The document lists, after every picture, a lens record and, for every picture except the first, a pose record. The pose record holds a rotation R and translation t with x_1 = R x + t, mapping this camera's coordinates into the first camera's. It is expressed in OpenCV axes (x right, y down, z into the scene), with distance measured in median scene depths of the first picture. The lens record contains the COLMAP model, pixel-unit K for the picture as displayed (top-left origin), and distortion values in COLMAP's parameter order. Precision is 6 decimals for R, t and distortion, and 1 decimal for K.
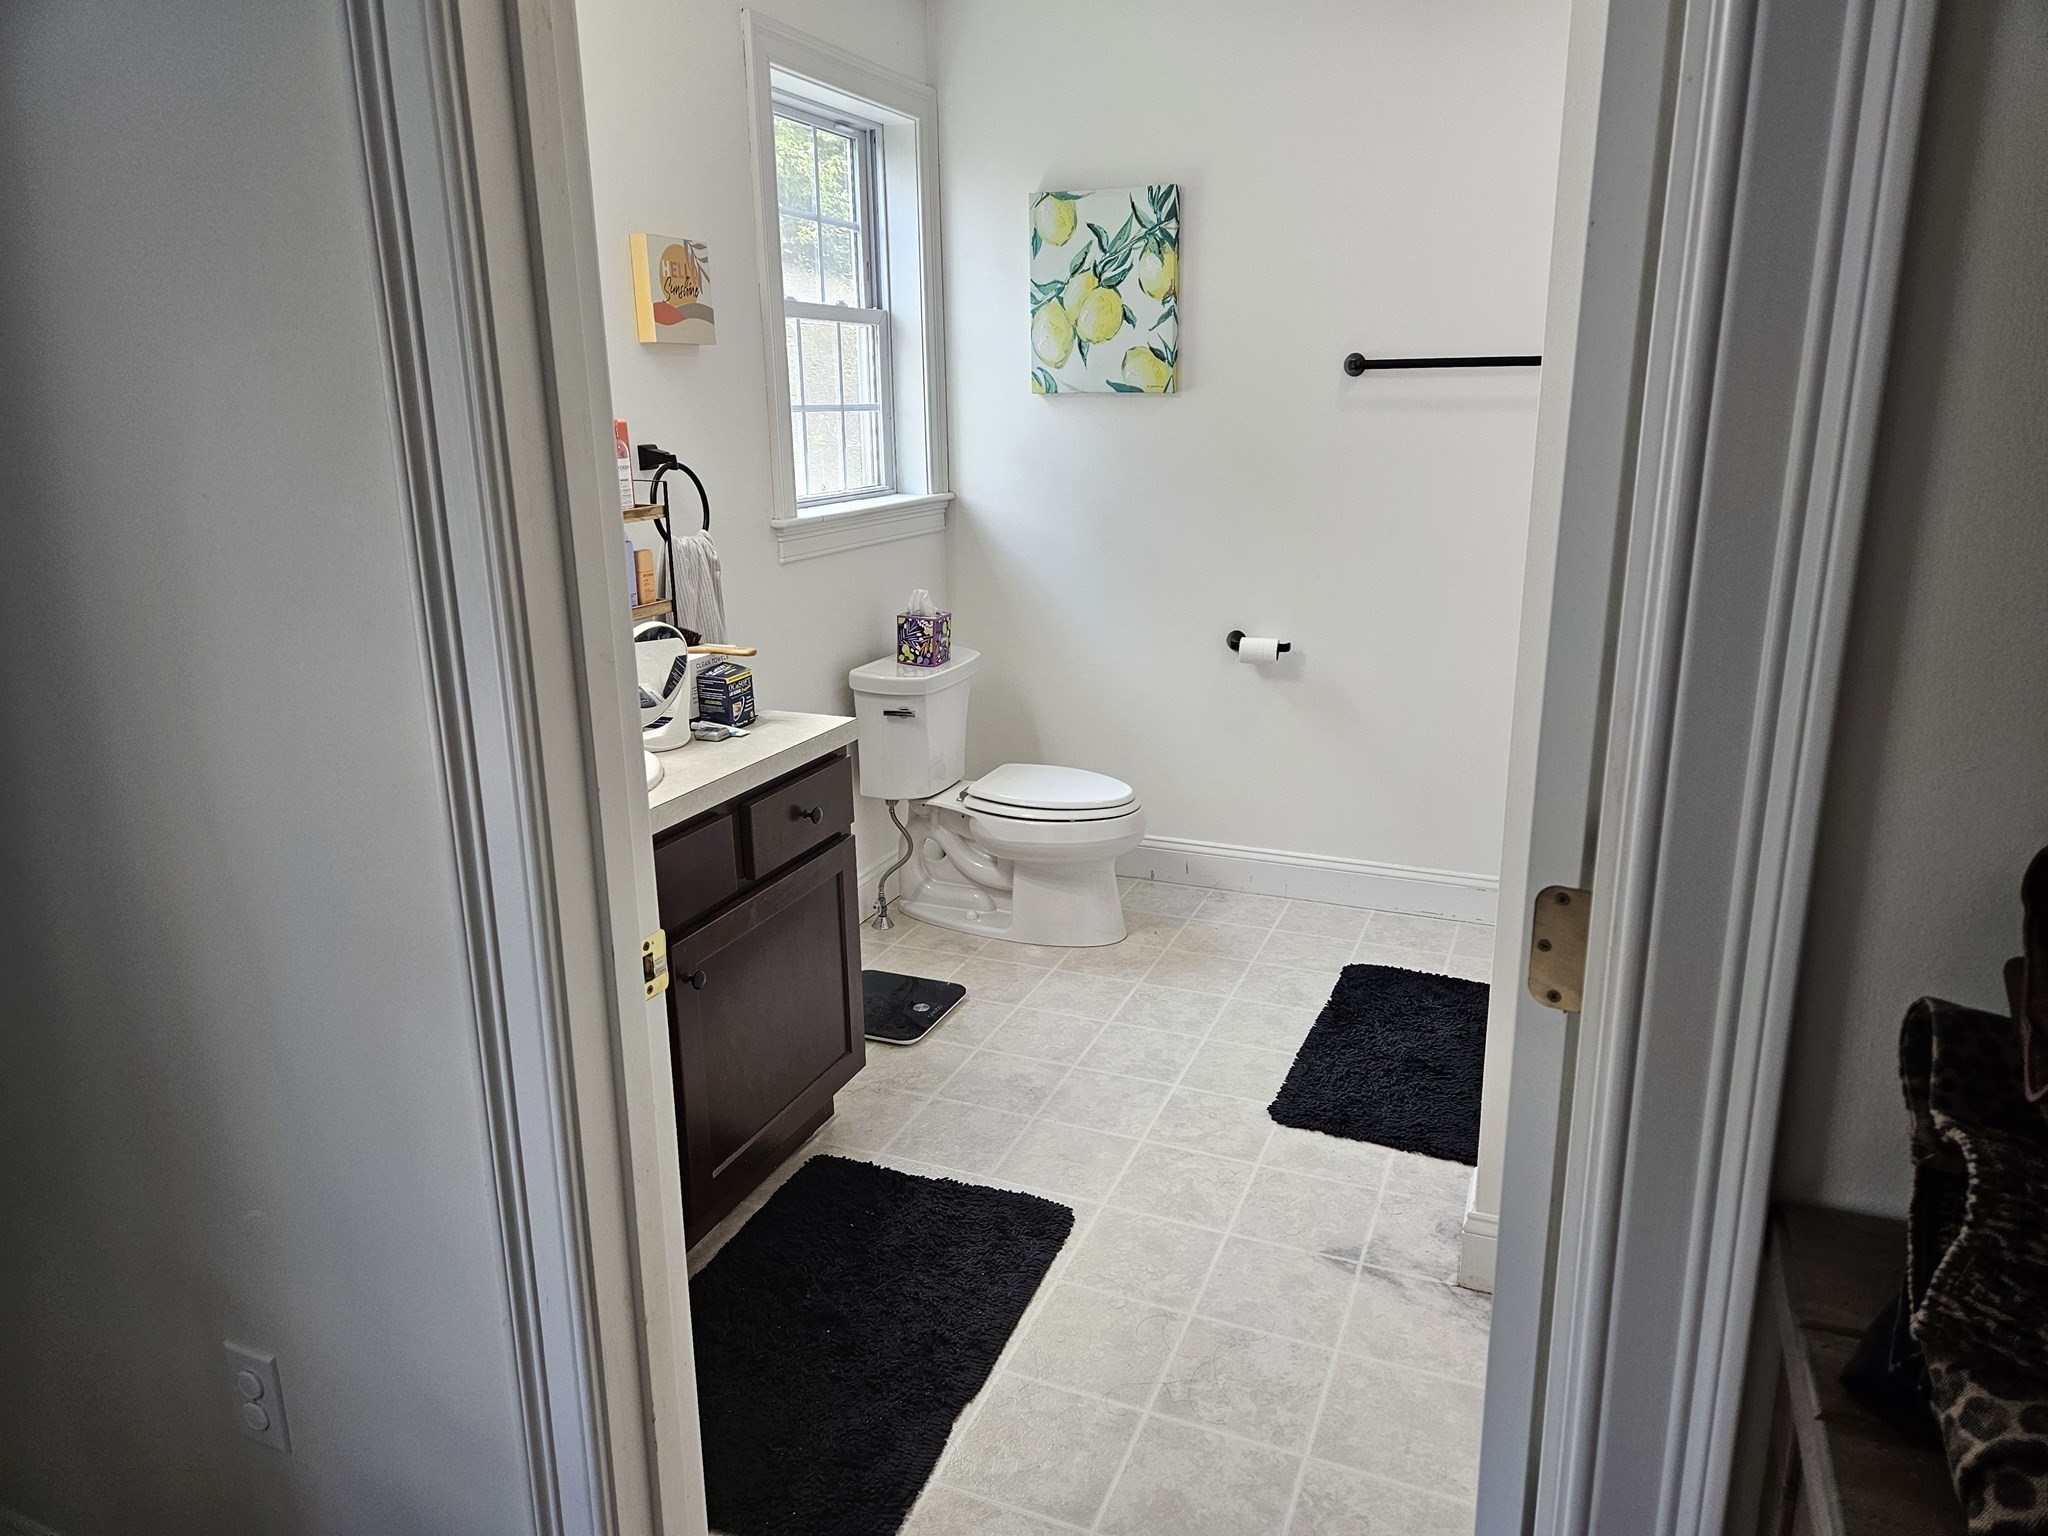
lens RADIAL K [[1377.1, 0, 972.5], [0, 1377.1, 743.9], [0, 0, 1]] dist [0.058064, -0.049520]
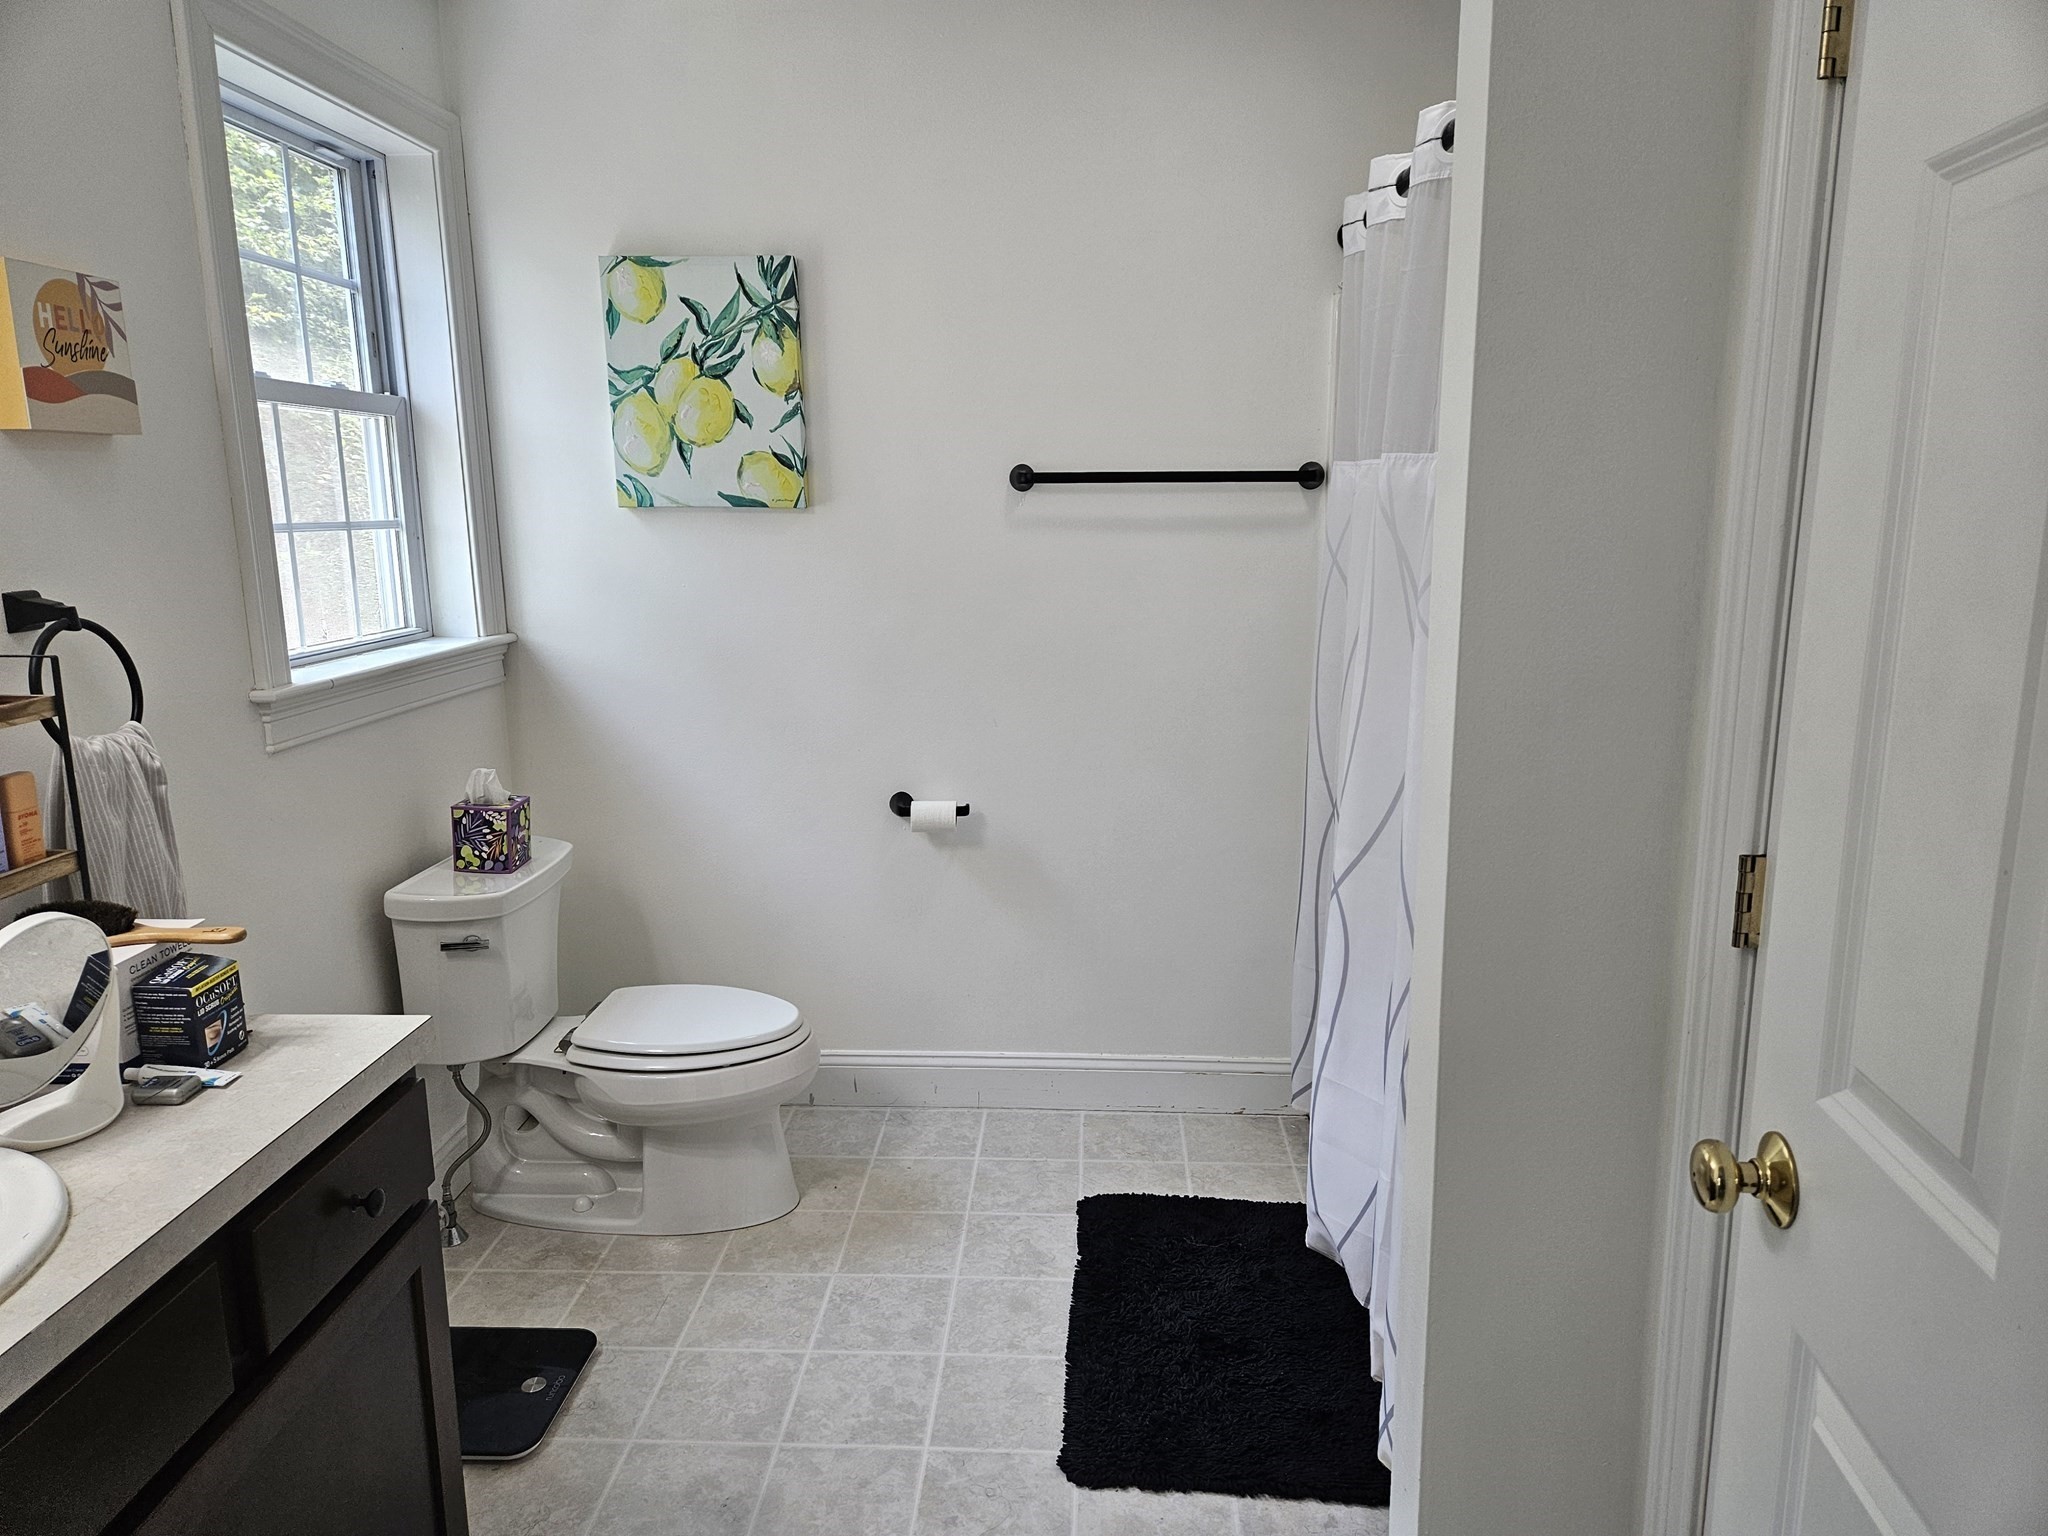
lens RADIAL K [[1347.8, 0, 990.9], [0, 1347.8, 734.2], [0, 0, 1]] dist [0.074999, -0.084404]
pose [[0.931695, -0.060801, 0.358117, -0.046151], [0.088196, 0.994255, -0.060650, -0.065496], [-0.352372, 0.088092, 0.931705, 0.239446]]
